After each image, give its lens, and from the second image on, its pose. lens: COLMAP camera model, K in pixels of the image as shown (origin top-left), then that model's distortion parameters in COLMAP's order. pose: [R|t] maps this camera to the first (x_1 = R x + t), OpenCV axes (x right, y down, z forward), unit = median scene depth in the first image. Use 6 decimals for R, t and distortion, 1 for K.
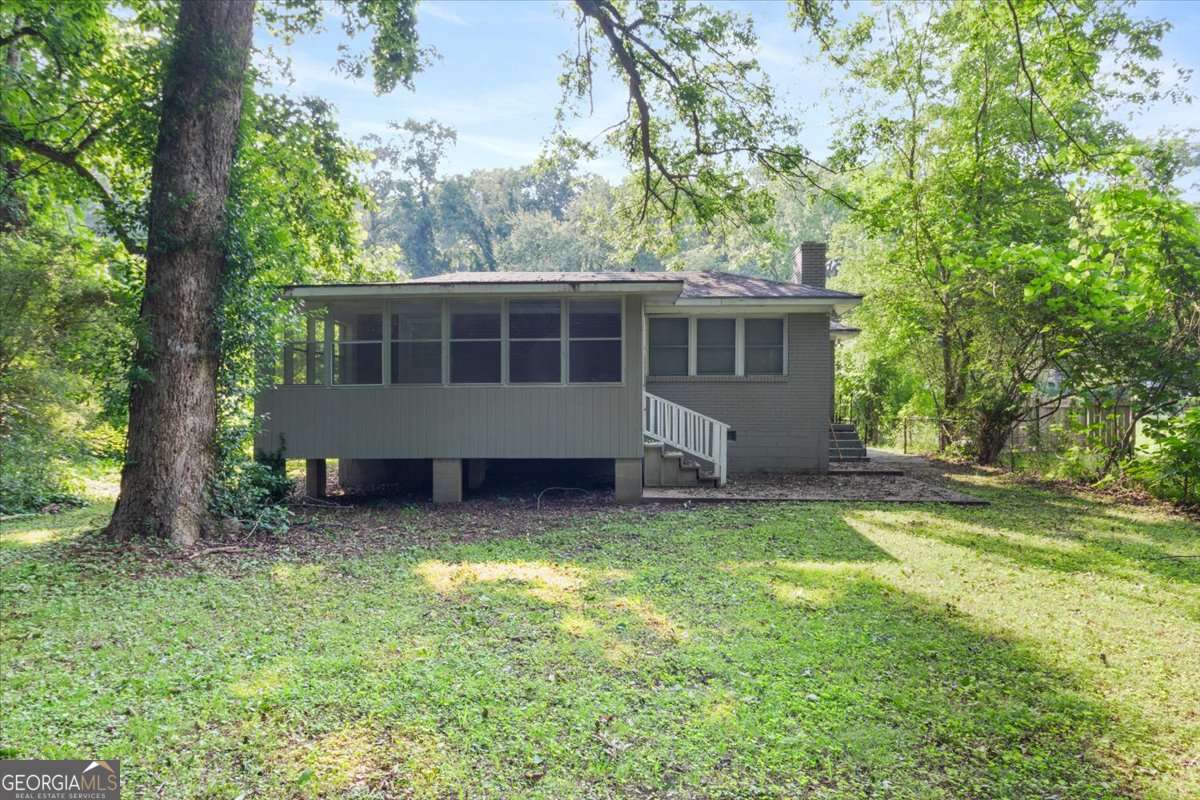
lens RADIAL K [[499.1, 0, 603.8], [0, 499.1, 405.4], [0, 0, 1]] dist [-0.000392, -0.000205]
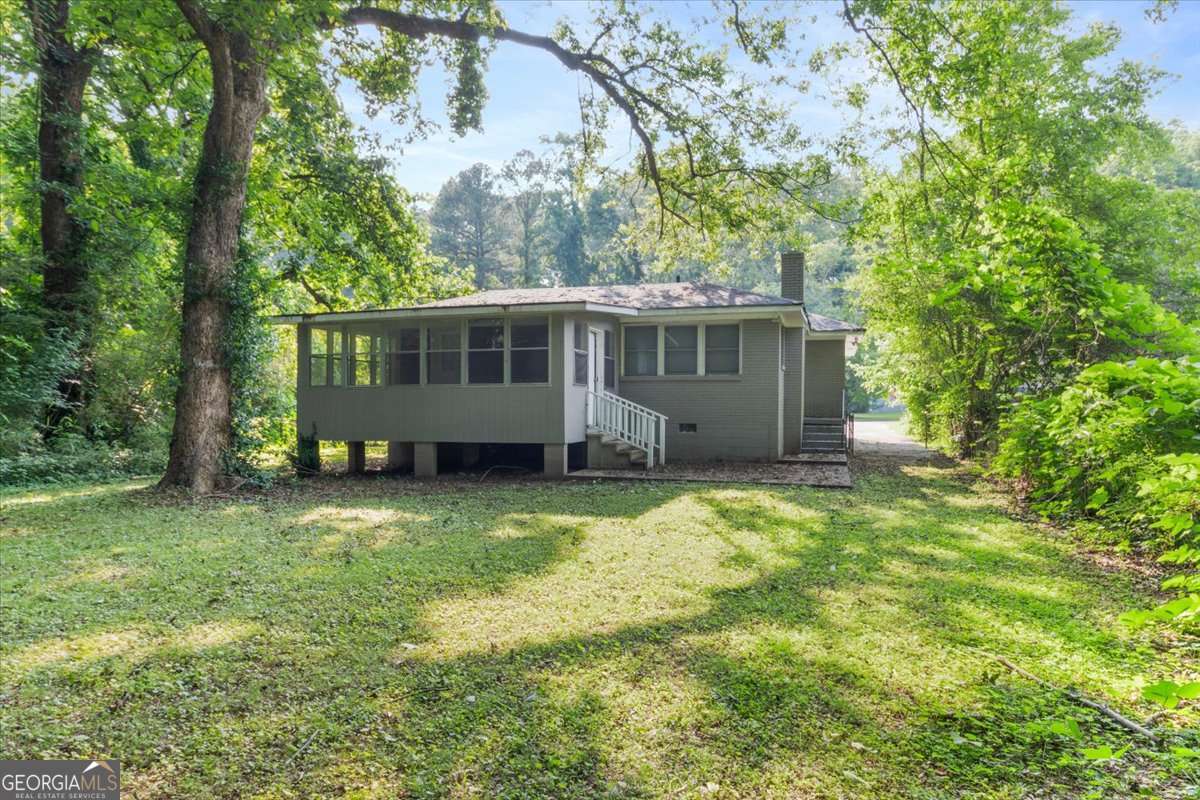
lens RADIAL K [[489.6, 0, 667.2], [0, 489.6, 403.1], [0, 0, 1]] dist [0.000833, 0.000203]
pose [[0.987630, 0.000144, -0.156804, 0.393067], [0.000416, 0.999994, 0.003534, 0.000350], [0.156804, -0.003555, 0.987623, -0.126944]]
